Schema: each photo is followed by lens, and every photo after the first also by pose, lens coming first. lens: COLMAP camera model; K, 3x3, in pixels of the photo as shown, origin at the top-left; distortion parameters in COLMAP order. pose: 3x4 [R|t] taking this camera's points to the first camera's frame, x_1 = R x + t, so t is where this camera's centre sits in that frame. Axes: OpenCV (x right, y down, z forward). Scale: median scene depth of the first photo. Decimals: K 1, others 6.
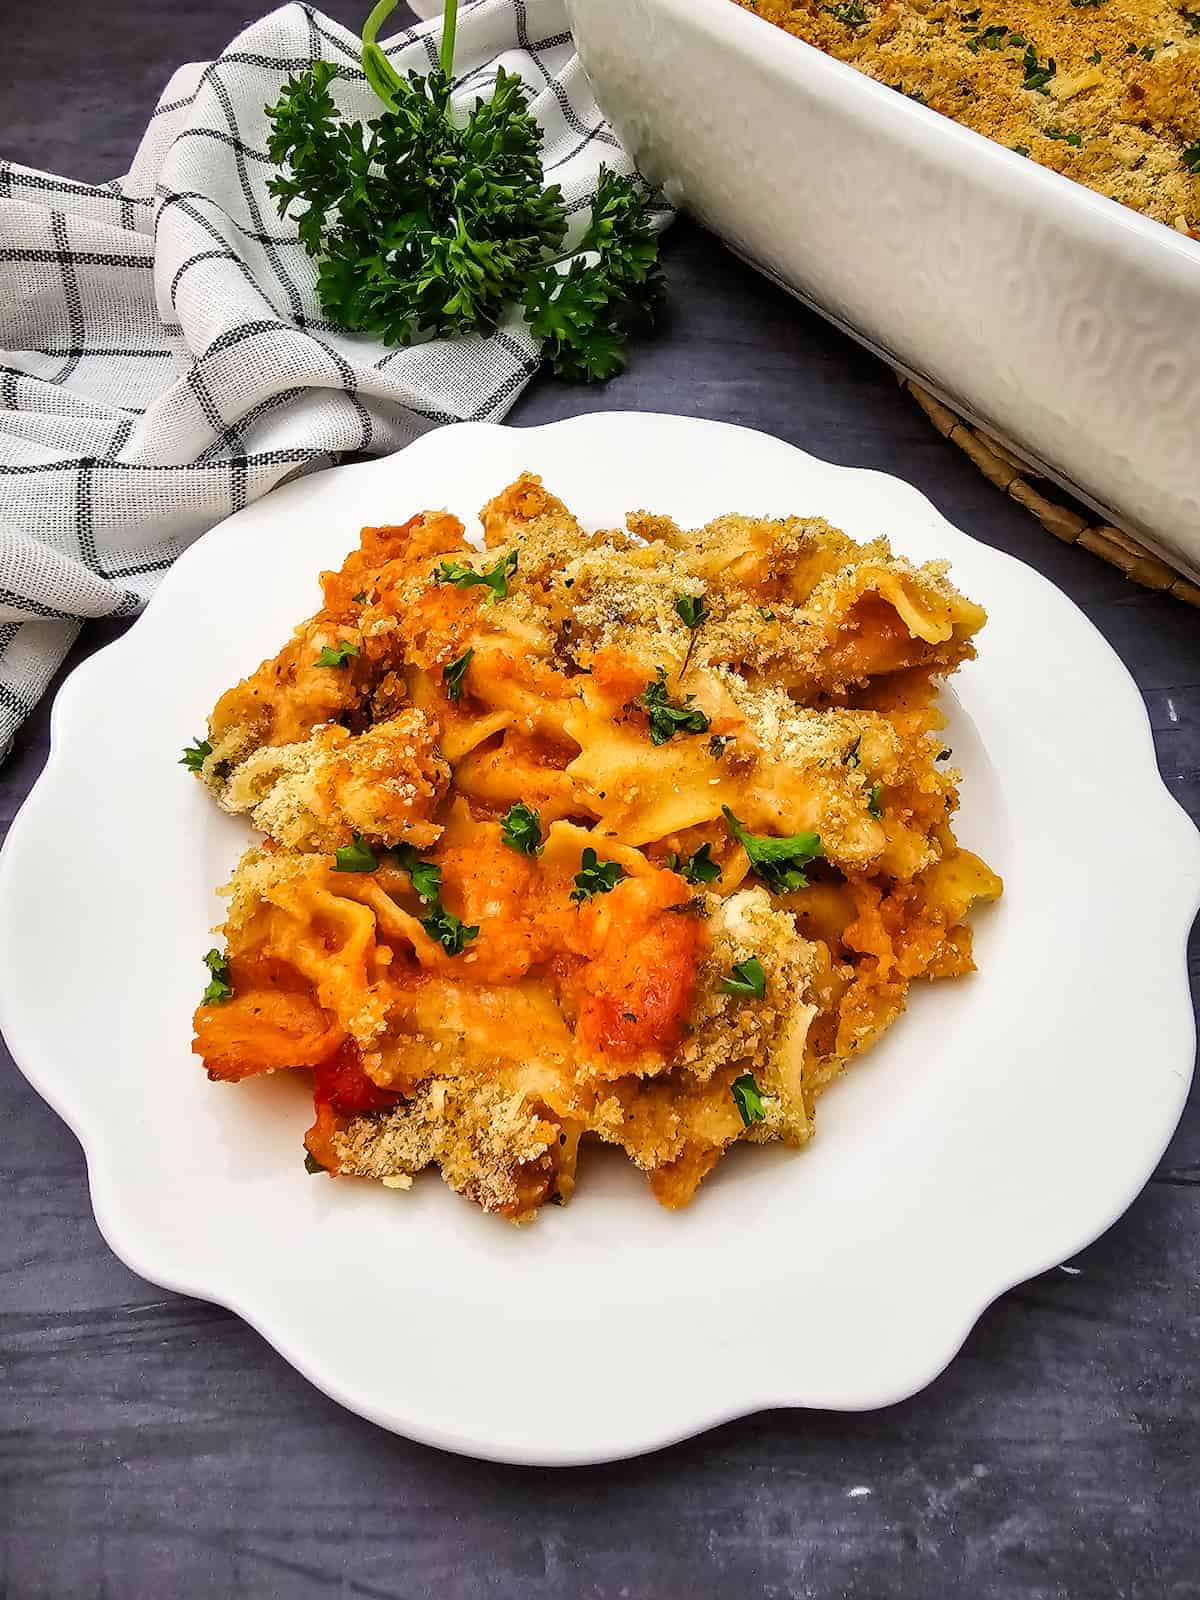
lens RADIAL K [[1202.0, 0, 609.9], [0, 1202.0, 818.0], [0, 0, 1]] dist [0.001472, -0.009882]
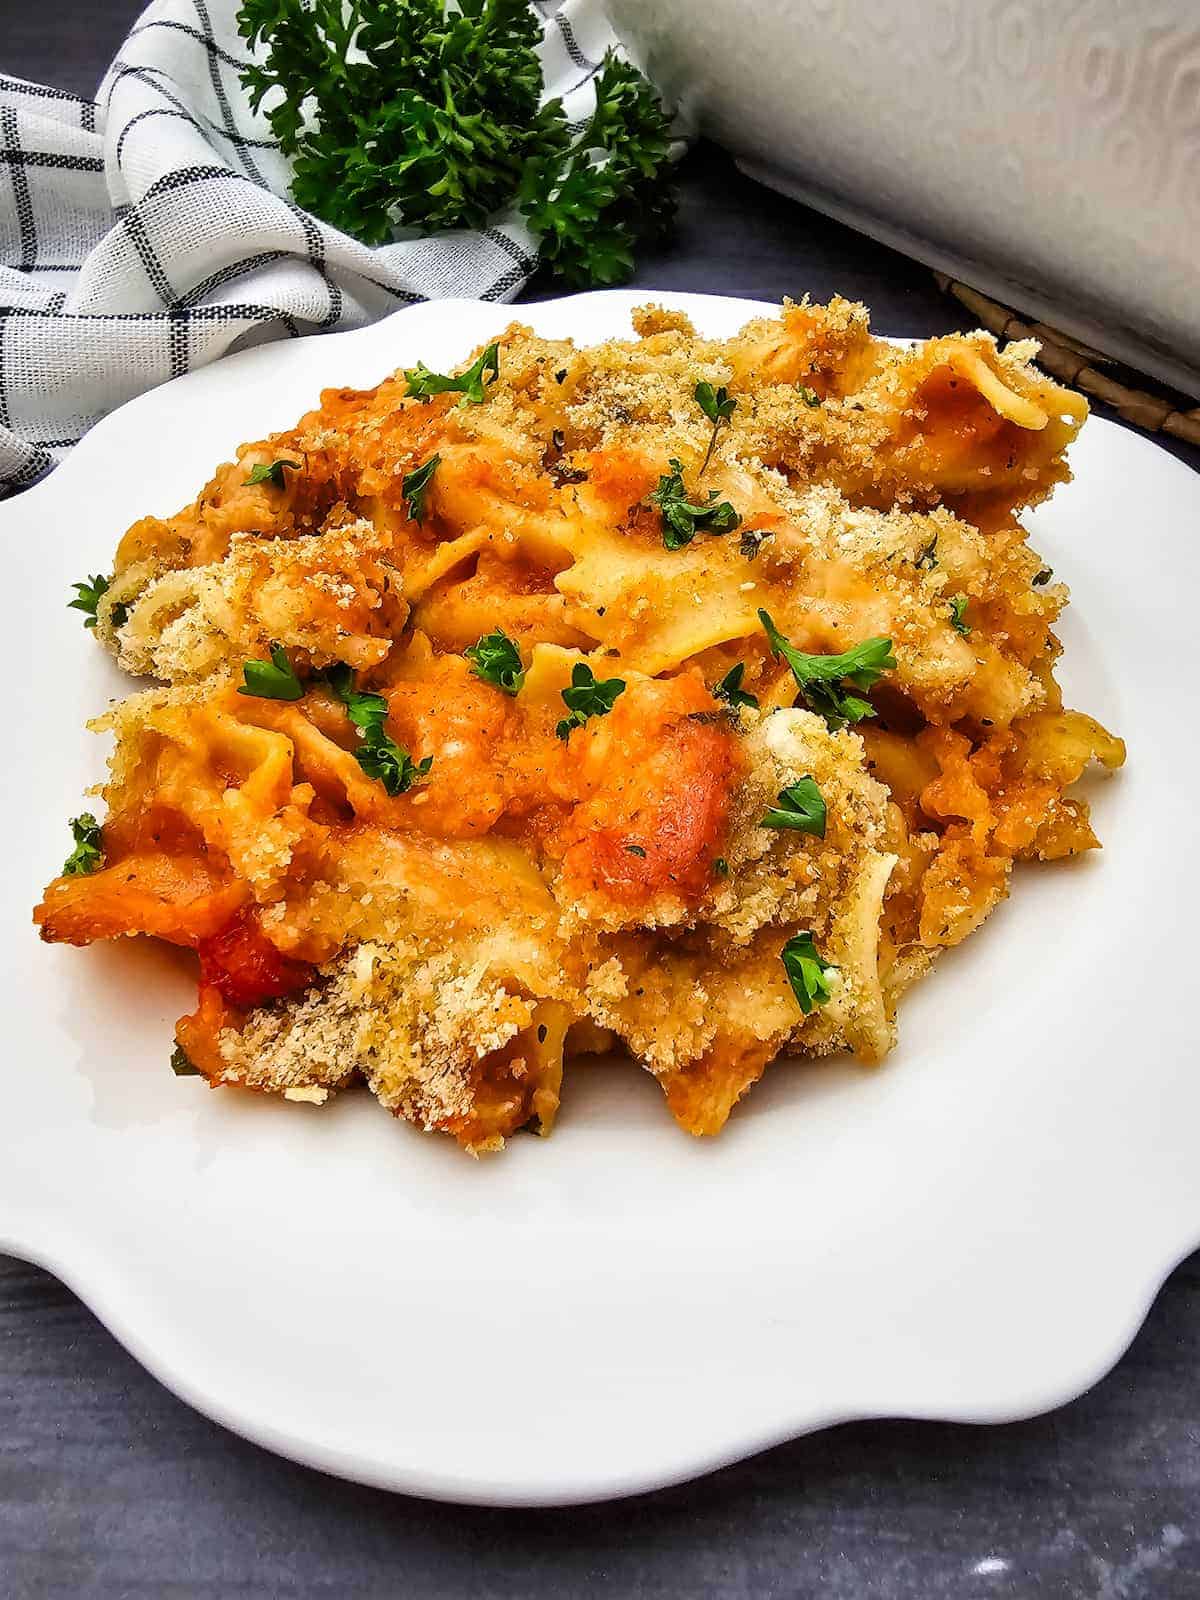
lens RADIAL K [[1200.4, 0, 607.3], [0, 1200.4, 800.2], [0, 0, 1]] dist [0.000669, -0.006212]
pose [[0.999875, -0.003225, -0.015481, 0.009280], [0.001306, 0.992479, -0.122408, 0.196456], [0.015759, 0.122372, 0.992359, 0.258794]]
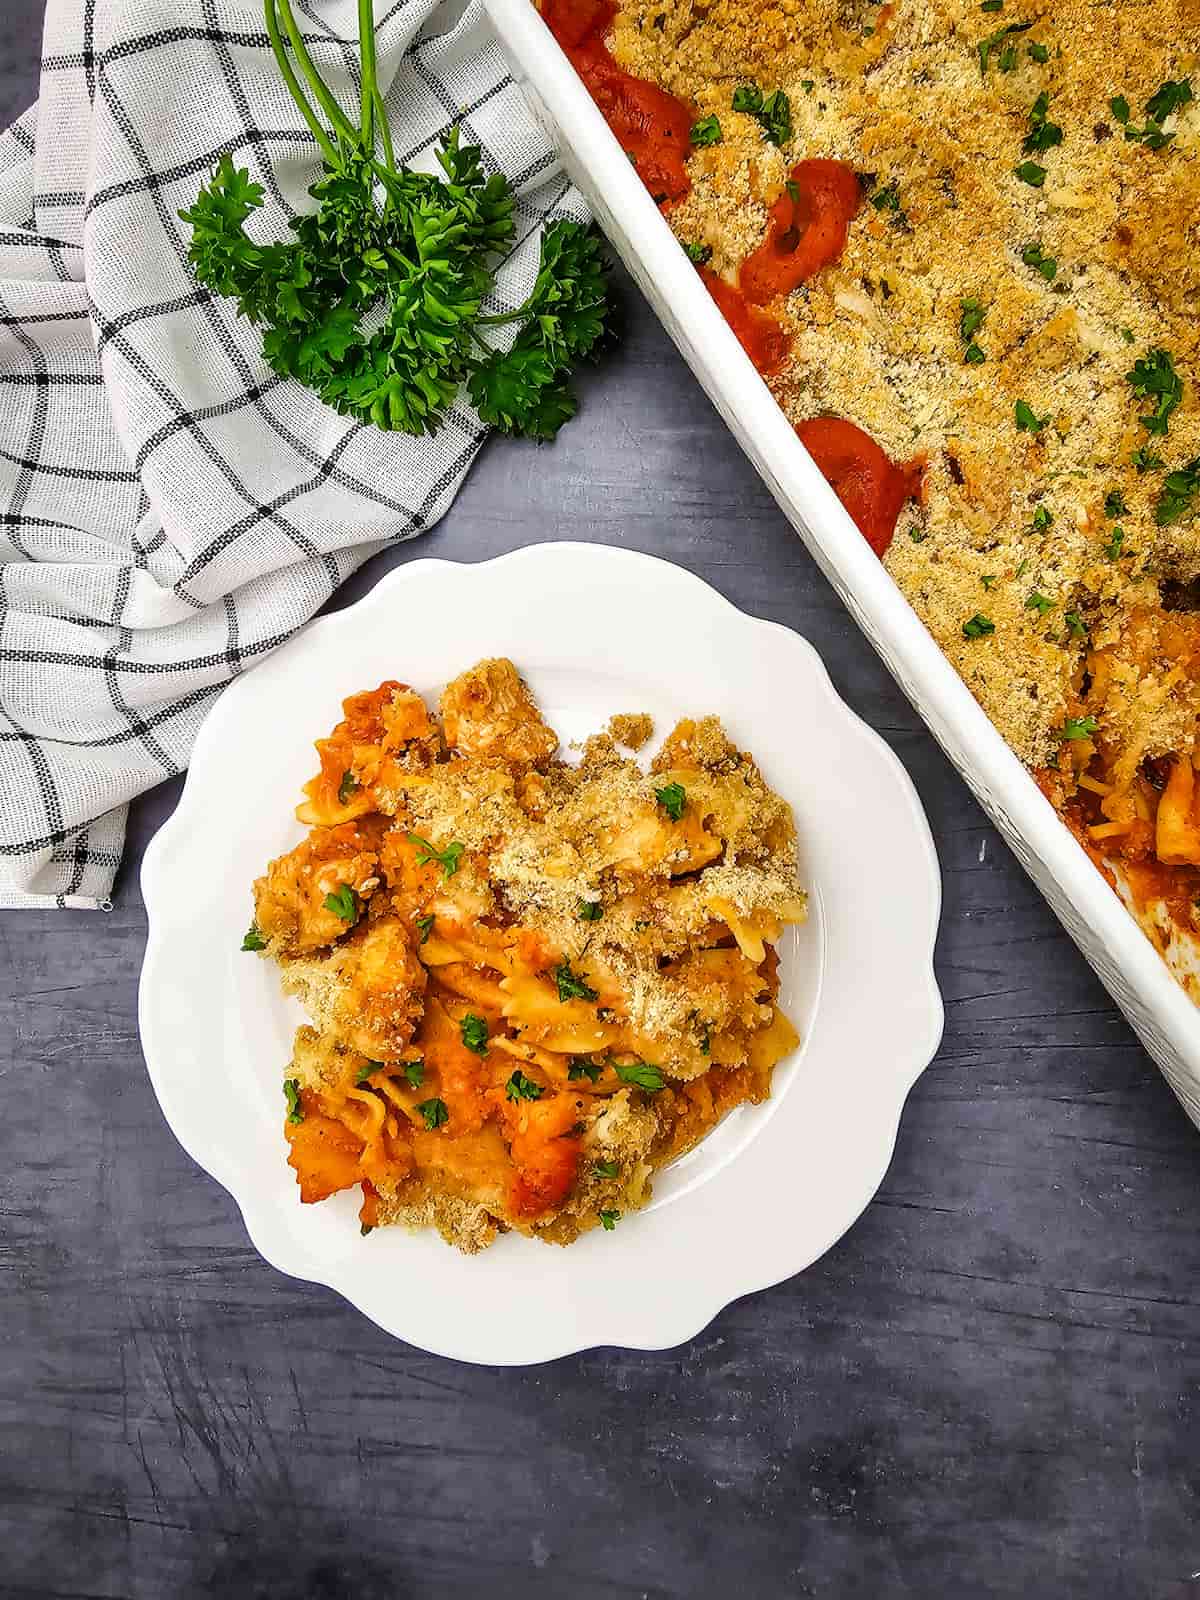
lens RADIAL K [[1183.6, 0, 602.1], [0, 1183.6, 752.4], [0, 0, 1]] dist [0.007649, -0.001904]
pose [[0.998526, 0.036164, -0.040463, 0.137883], [-0.003506, 0.787034, 0.616899, -1.219237], [0.054155, -0.615848, 0.786001, 0.050869]]
